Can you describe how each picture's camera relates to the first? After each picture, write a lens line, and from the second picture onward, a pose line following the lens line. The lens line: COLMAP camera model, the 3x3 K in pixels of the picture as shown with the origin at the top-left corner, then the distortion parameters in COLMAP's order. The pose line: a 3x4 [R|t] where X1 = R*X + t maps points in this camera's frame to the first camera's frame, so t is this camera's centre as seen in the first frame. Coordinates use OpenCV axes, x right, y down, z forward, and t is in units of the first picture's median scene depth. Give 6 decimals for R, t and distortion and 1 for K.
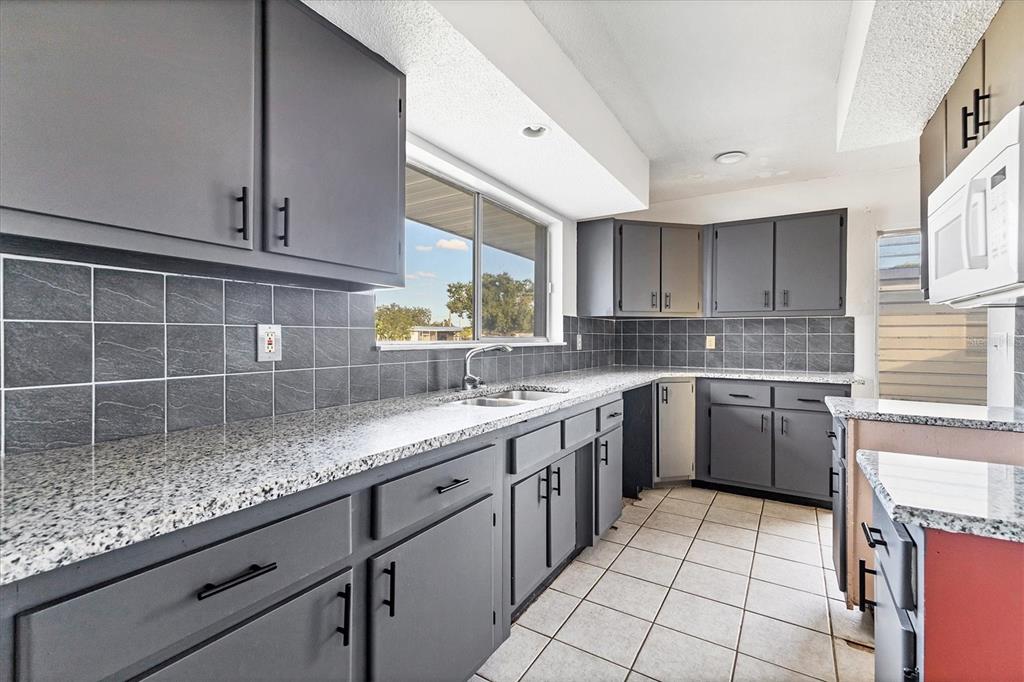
lens RADIAL K [[458.1, 0, 509.2], [0, 458.1, 334.3], [0, 0, 1]] dist [0.000495, -0.000022]
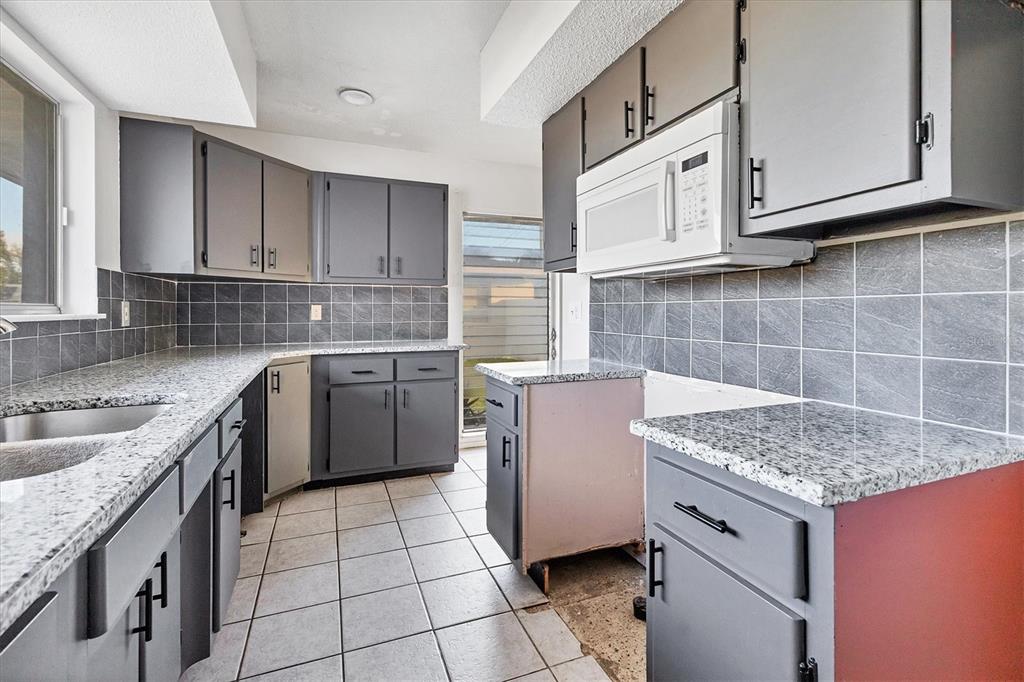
lens RADIAL K [[469.5, 0, 513.3], [0, 469.5, 310.3], [0, 0, 1]] dist [0.004732, 0.000187]
pose [[0.593254, -0.004570, 0.805002, -0.051867], [-0.001788, 0.999974, 0.006995, 0.007861], [-0.805013, -0.005589, 0.593231, 0.225815]]
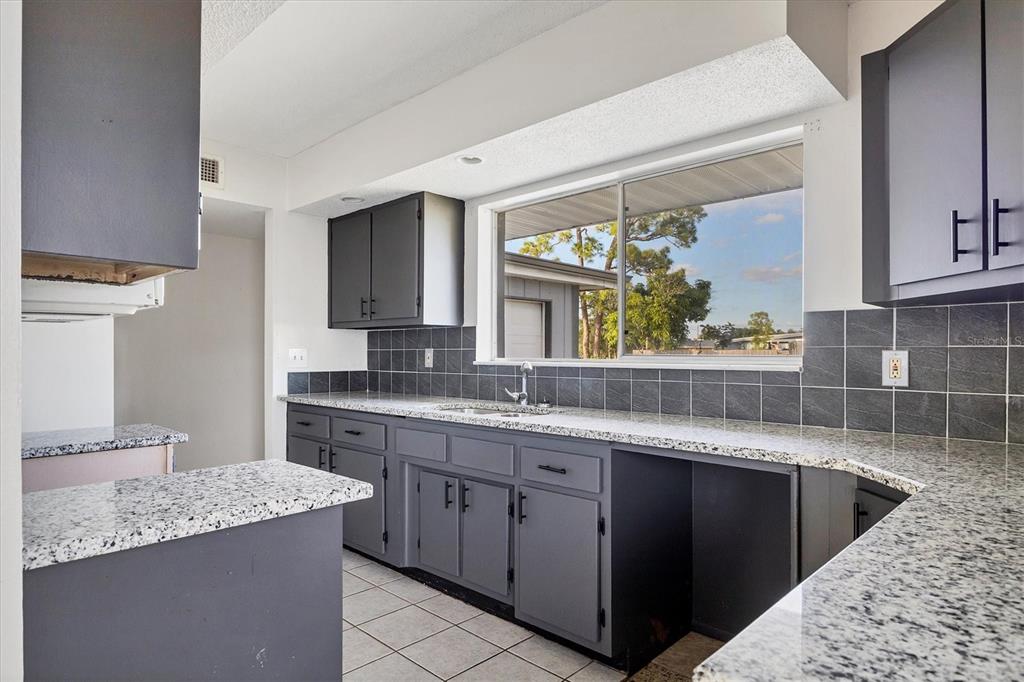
lens RADIAL K [[587.9, 0, 511.5], [0, 587.9, 355.4], [0, 0, 1]] dist [0.001017, 0.000221]
pose [[-0.209114, -0.003532, -0.977885, 0.831128], [-0.001006, 0.999994, -0.003397, 0.006987], [0.977891, 0.000273, -0.209116, 0.842151]]
